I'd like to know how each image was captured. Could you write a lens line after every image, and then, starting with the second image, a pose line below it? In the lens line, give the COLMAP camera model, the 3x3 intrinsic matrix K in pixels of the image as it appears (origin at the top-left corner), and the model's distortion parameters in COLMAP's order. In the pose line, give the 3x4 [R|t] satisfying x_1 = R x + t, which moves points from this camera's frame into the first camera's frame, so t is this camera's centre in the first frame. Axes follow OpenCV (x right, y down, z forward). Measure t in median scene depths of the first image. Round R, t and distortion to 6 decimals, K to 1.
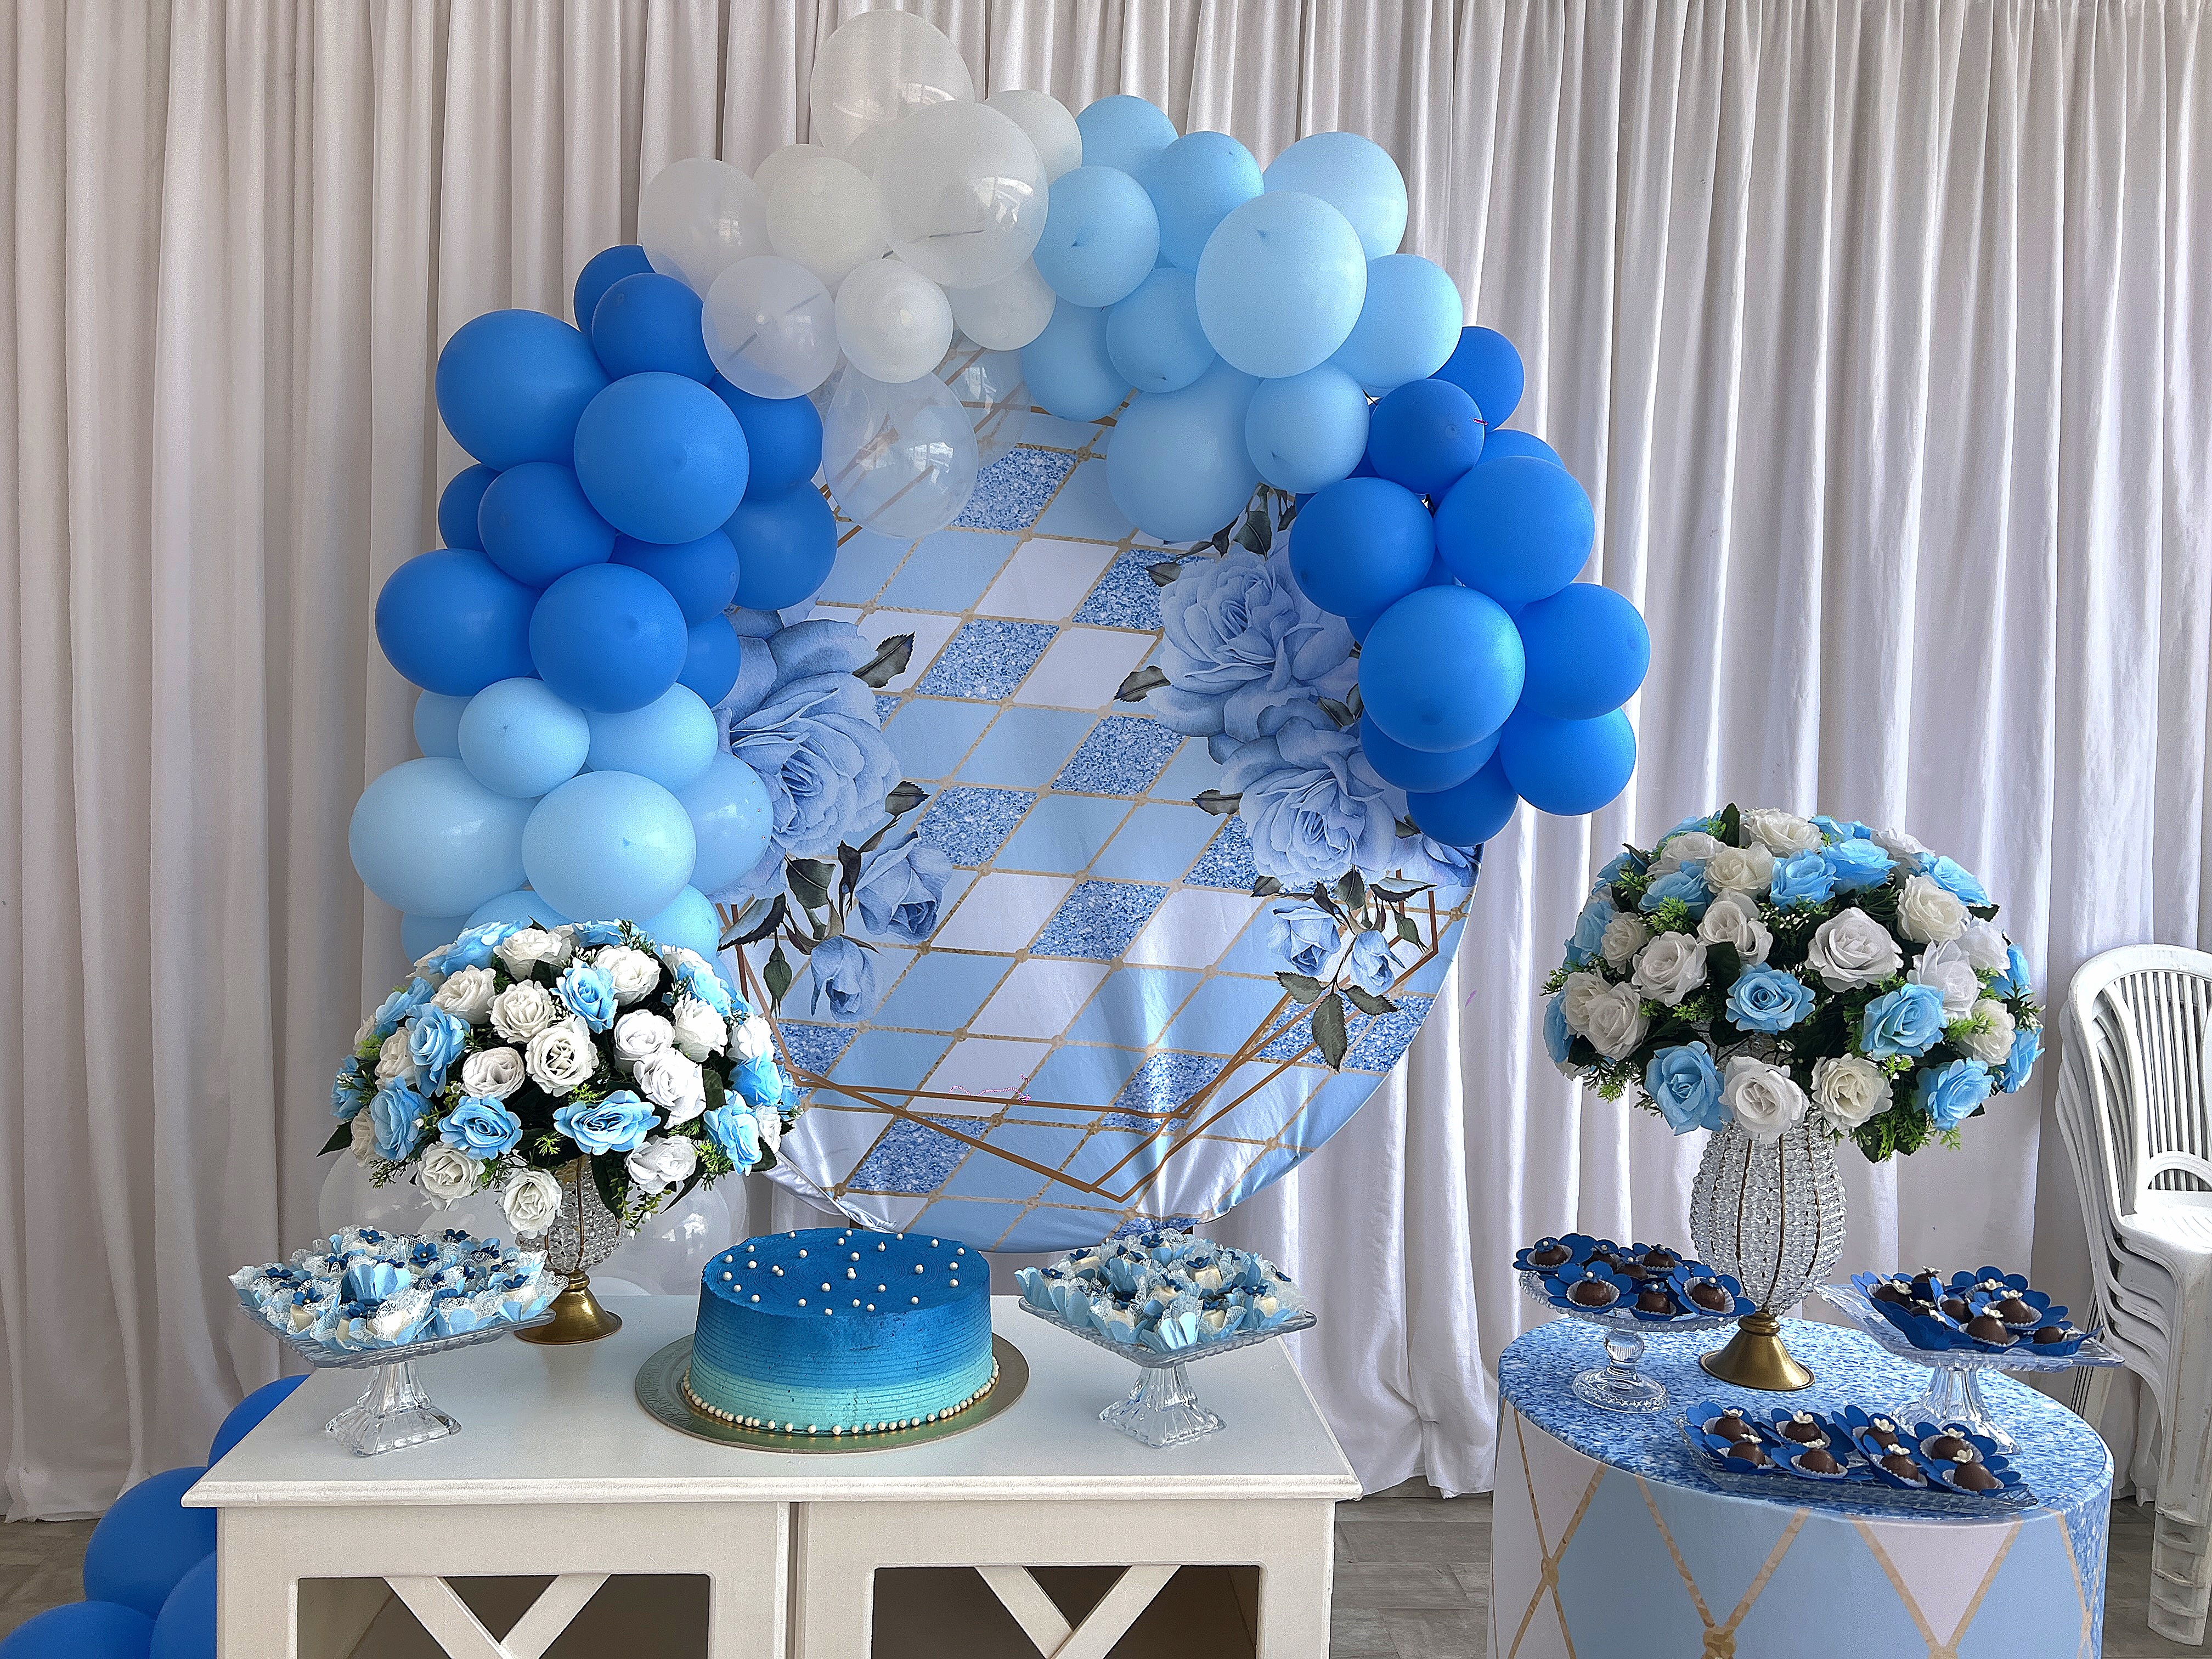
lens RADIAL K [[1681.1, 0, 1106.0], [0, 1681.1, 829.5], [0, 0, 1]] dist [0.028696, -0.009591]
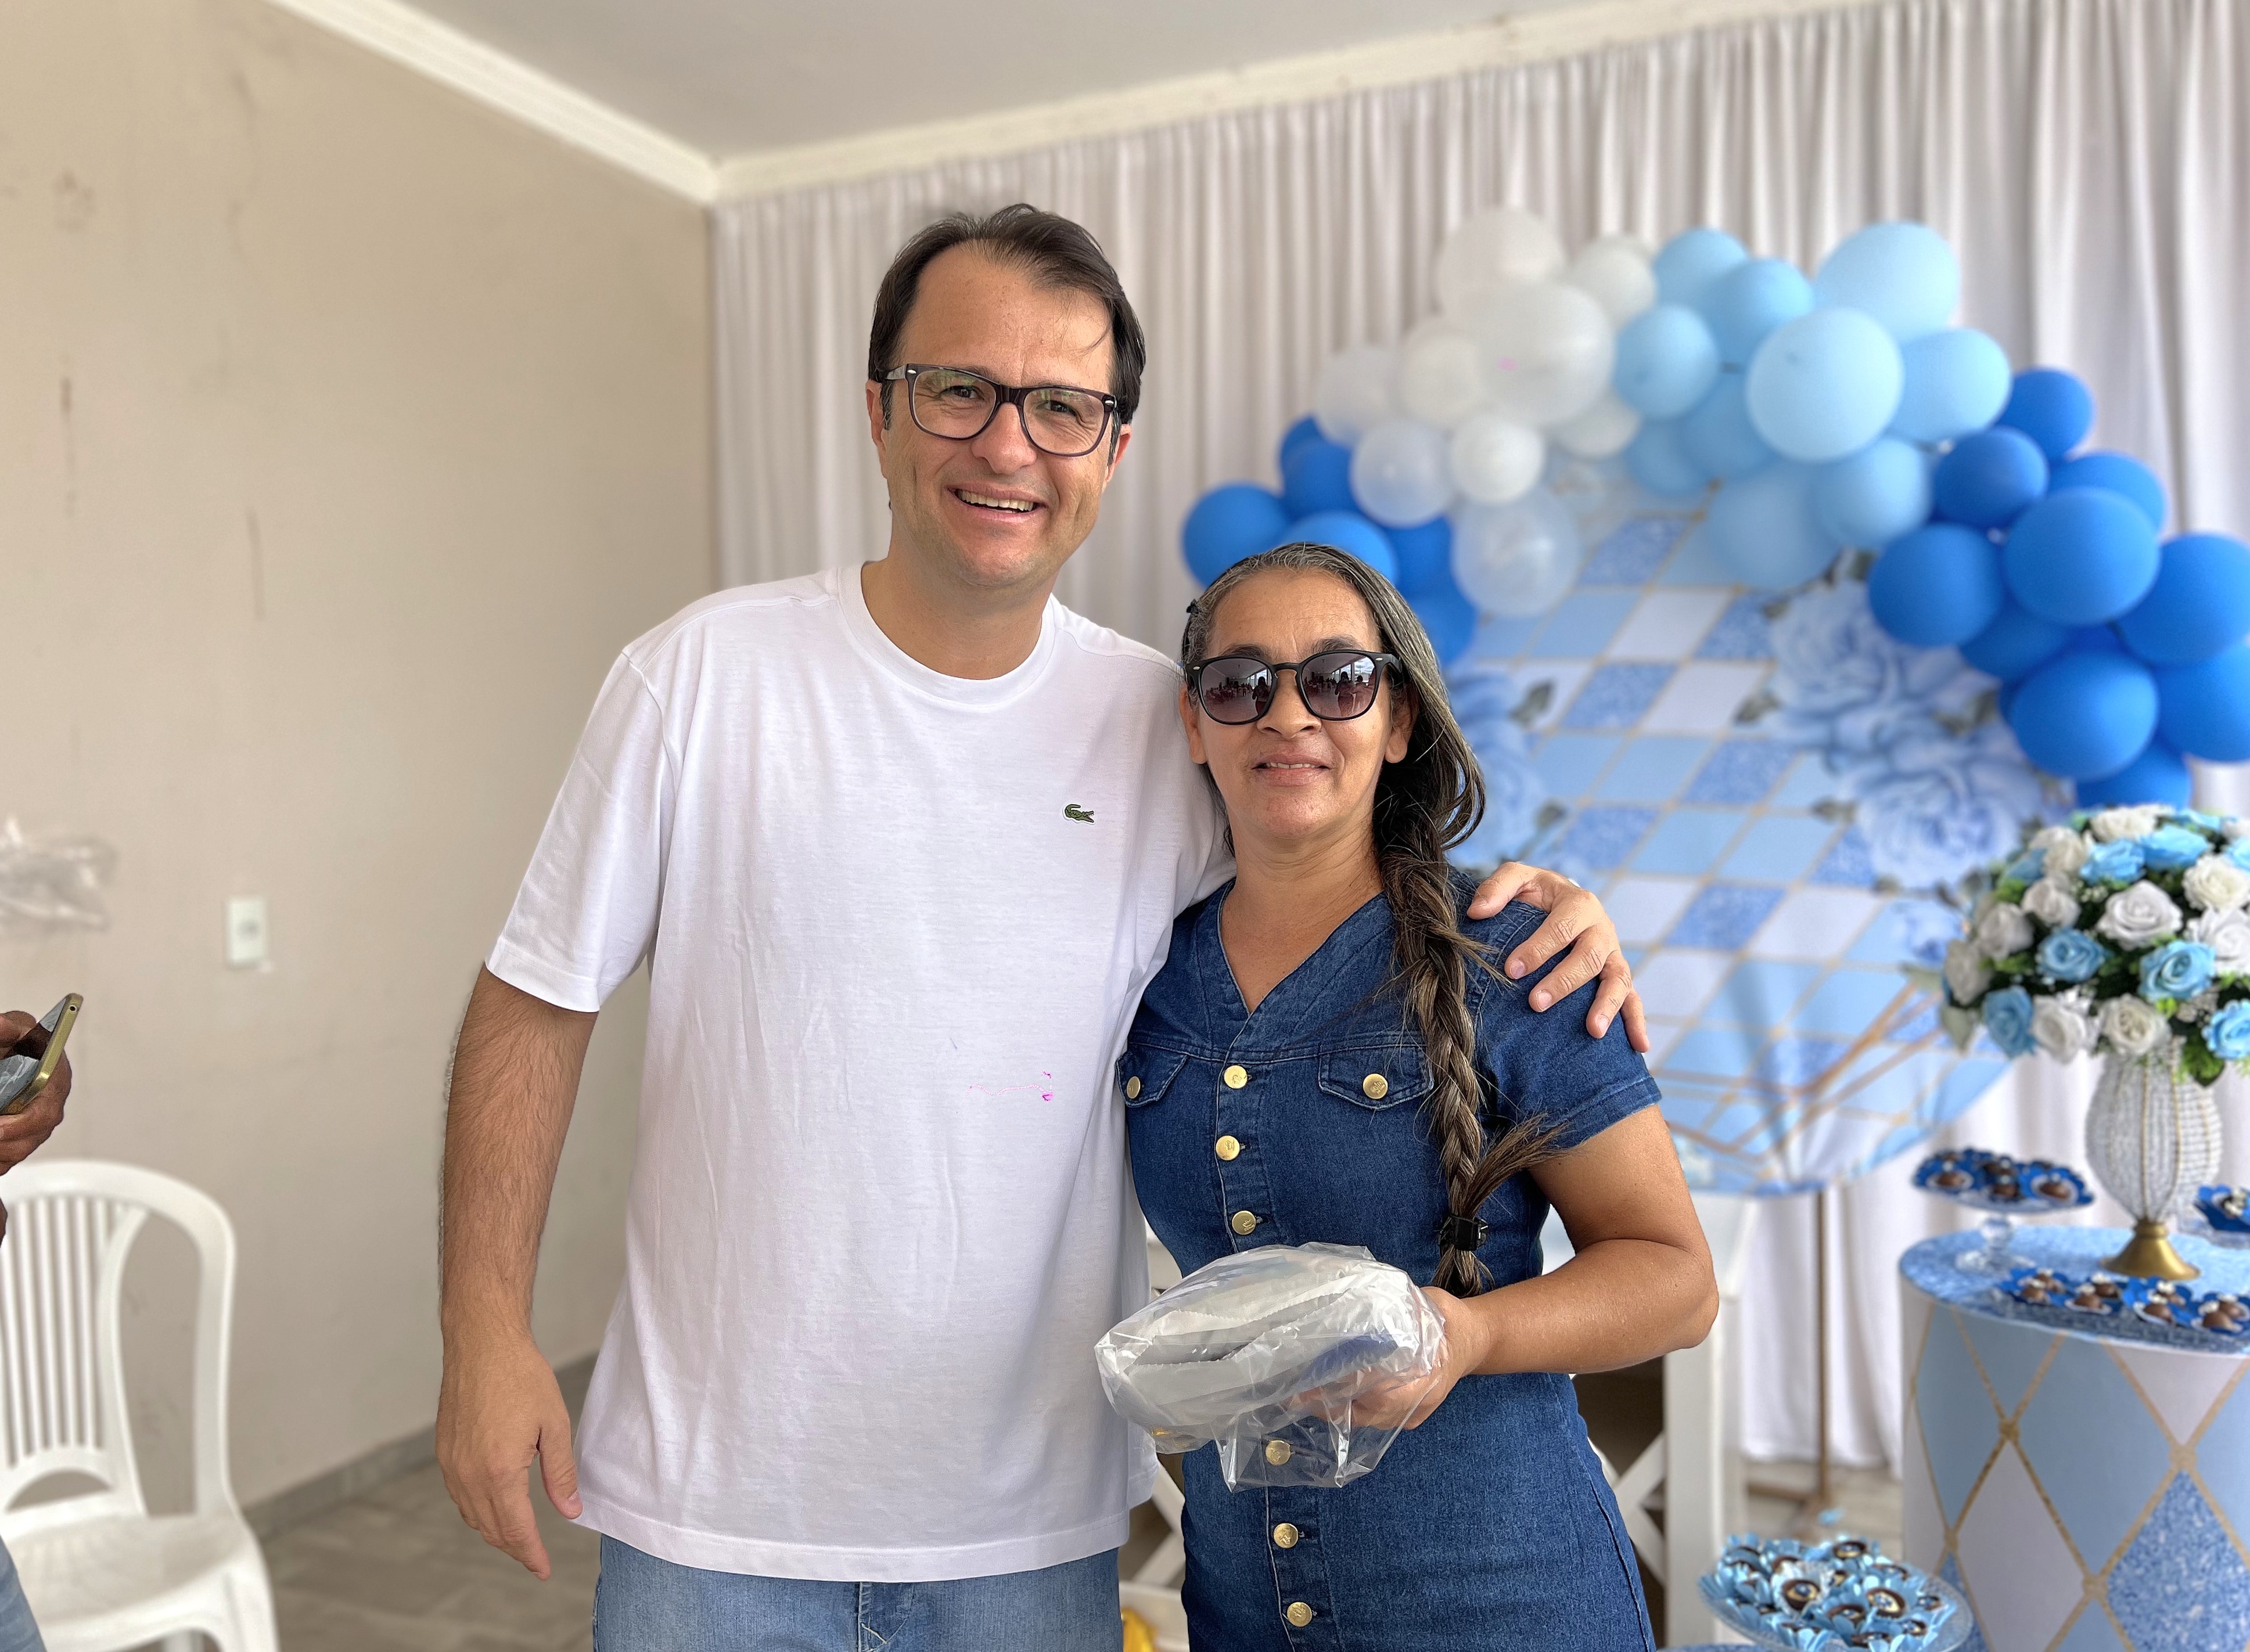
lens RADIAL K [[1860.9, 0, 1073.9], [0, 1860.9, 762.4], [0, 0, 1]] dist [0.069129, -0.001203]
pose [[0.873388, -0.046962, -0.484755, 0.427177], [0.023674, 0.998257, -0.054055, 0.014014], [0.486449, 0.035735, 0.872978, -0.632398]]
